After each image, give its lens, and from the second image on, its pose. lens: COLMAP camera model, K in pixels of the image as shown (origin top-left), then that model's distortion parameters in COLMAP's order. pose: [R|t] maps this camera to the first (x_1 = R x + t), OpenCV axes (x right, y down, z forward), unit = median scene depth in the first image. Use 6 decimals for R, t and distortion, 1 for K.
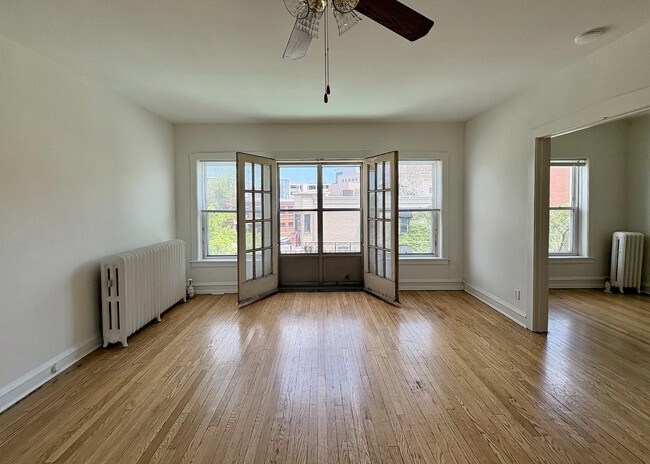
lens RADIAL K [[264.8, 0, 321.9], [0, 264.8, 214.5], [0, 0, 1]] dist [0.011675, -0.000138]
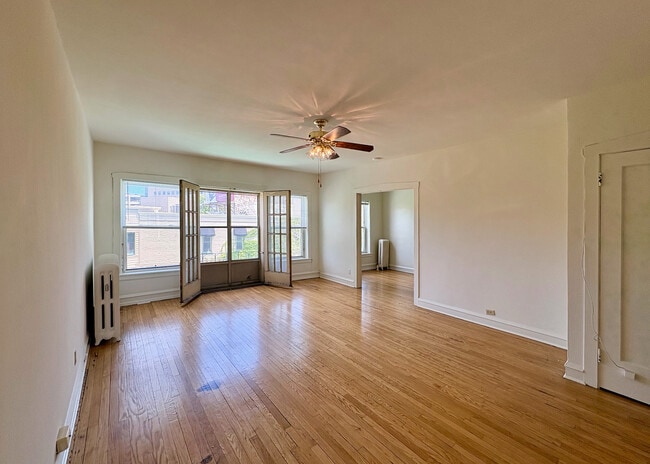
lens RADIAL K [[264.8, 0, 321.9], [0, 264.8, 214.5], [0, 0, 1]] dist [0.011675, -0.000138]
pose [[0.792833, 0.038721, 0.608208, -0.474092], [0.002991, 0.997720, -0.067418, 0.010722], [-0.609432, 0.055270, 0.790909, -0.321331]]
